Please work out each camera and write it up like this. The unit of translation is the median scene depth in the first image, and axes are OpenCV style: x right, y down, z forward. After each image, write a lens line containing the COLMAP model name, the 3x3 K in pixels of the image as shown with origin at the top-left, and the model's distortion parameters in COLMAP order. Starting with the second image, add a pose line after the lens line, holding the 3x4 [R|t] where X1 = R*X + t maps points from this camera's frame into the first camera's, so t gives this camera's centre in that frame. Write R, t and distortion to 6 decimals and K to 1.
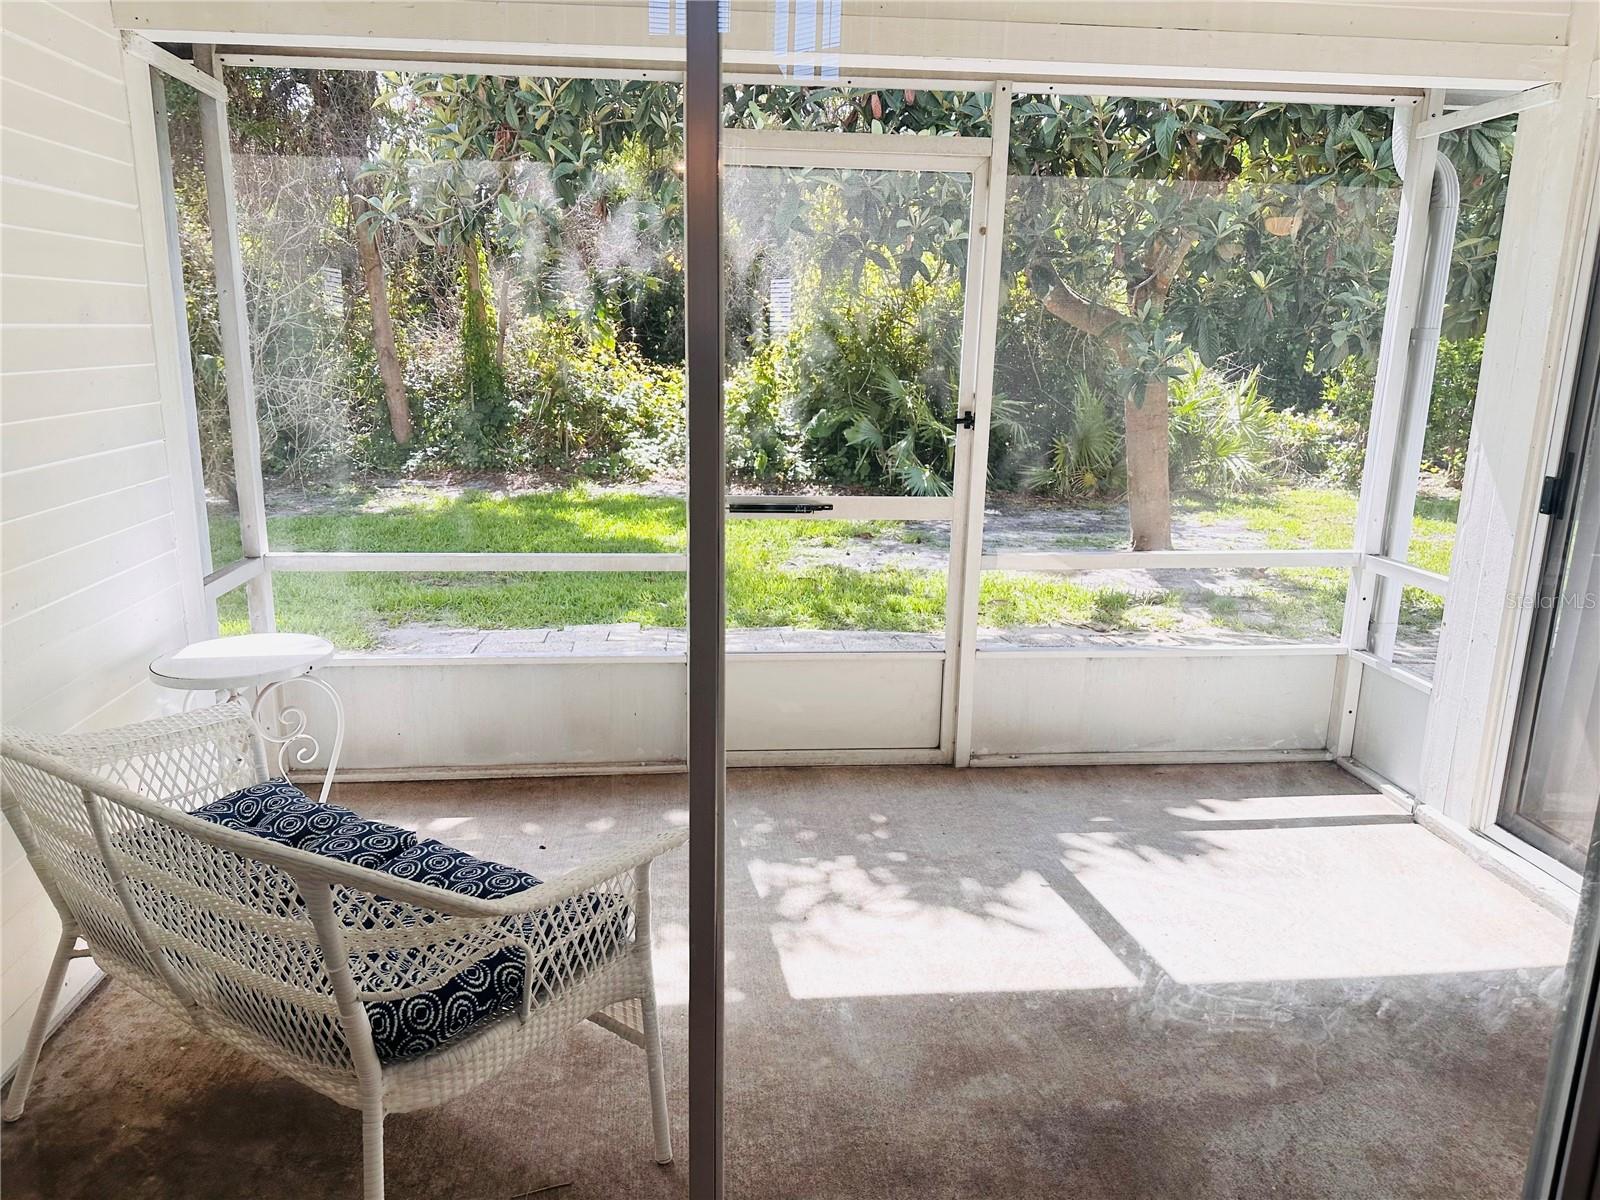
lens RADIAL K [[1215.6, 0, 797.1], [0, 1215.6, 602.4], [0, 0, 1]] dist [0.148681, -0.262361]
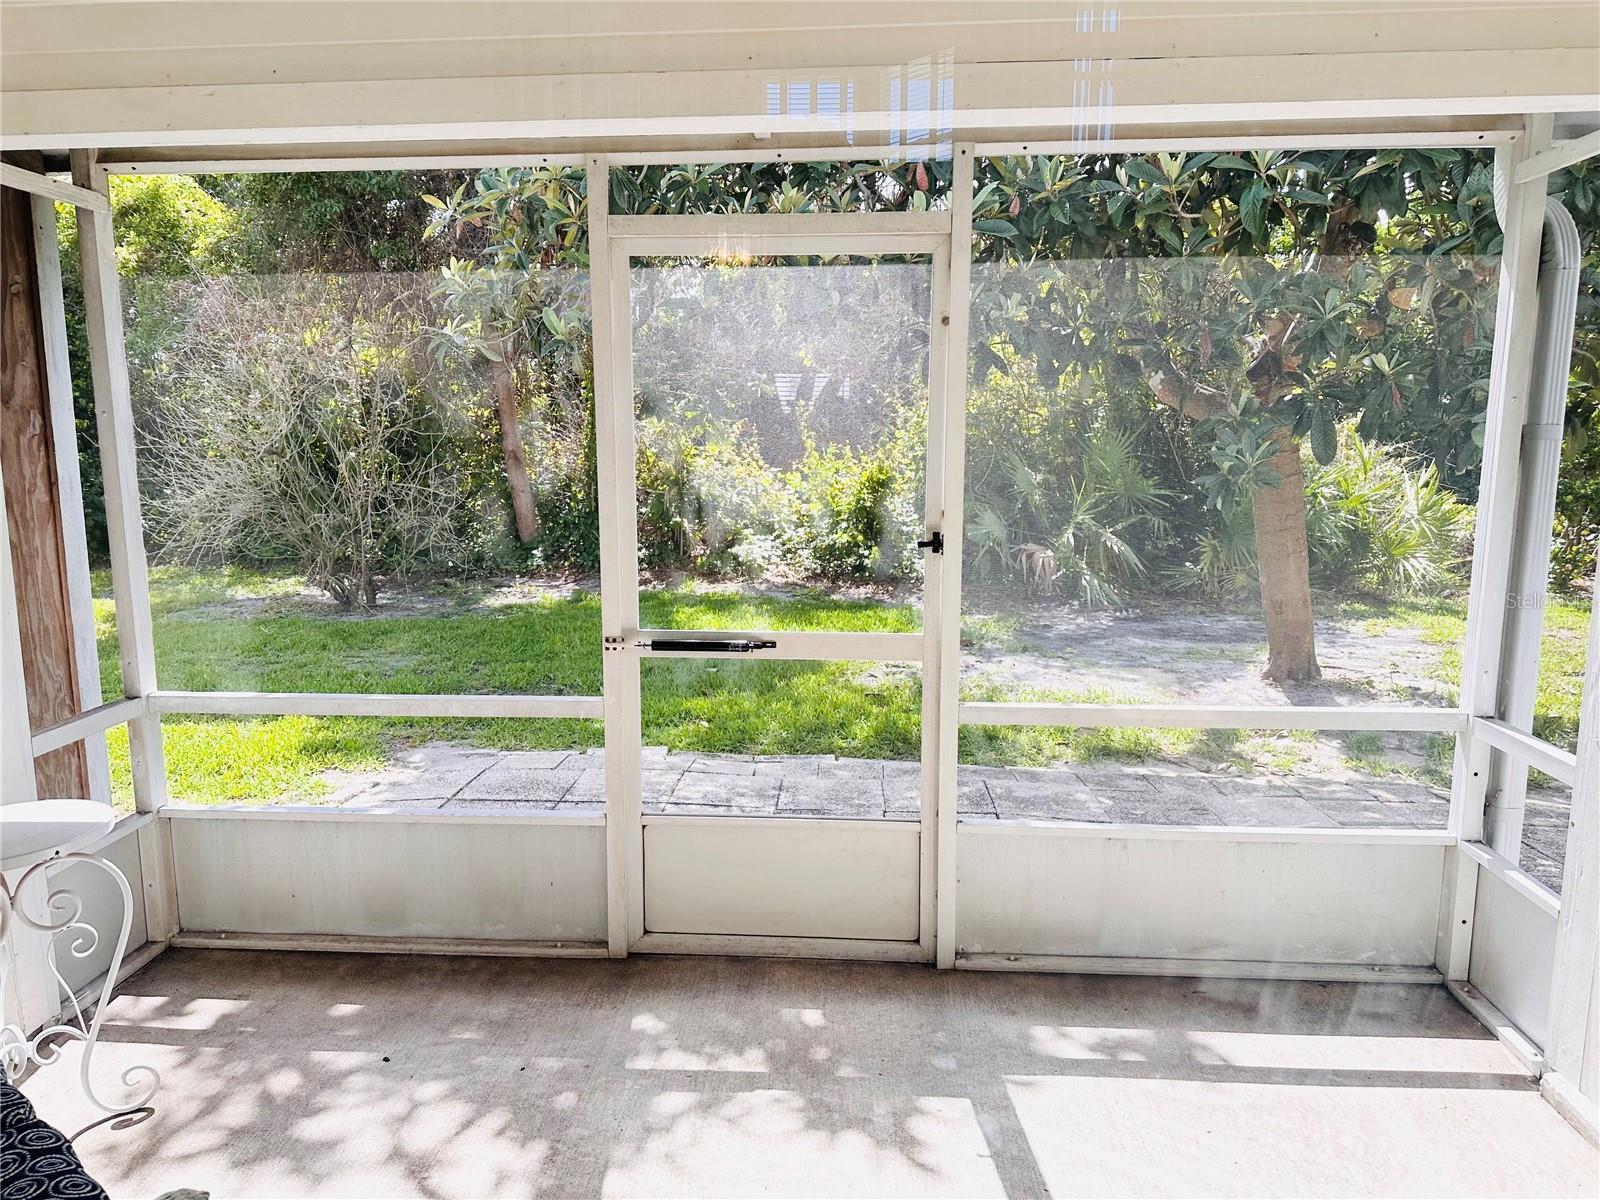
lens RADIAL K [[1217.0, 0, 755.6], [0, 1217.0, 597.0], [0, 0, 1]] dist [0.106832, -0.172597]
pose [[0.984635, 0.005920, -0.174523, 0.150368], [-0.019056, 0.997099, -0.073688, -0.046138], [0.173580, 0.075882, 0.981892, 0.165973]]
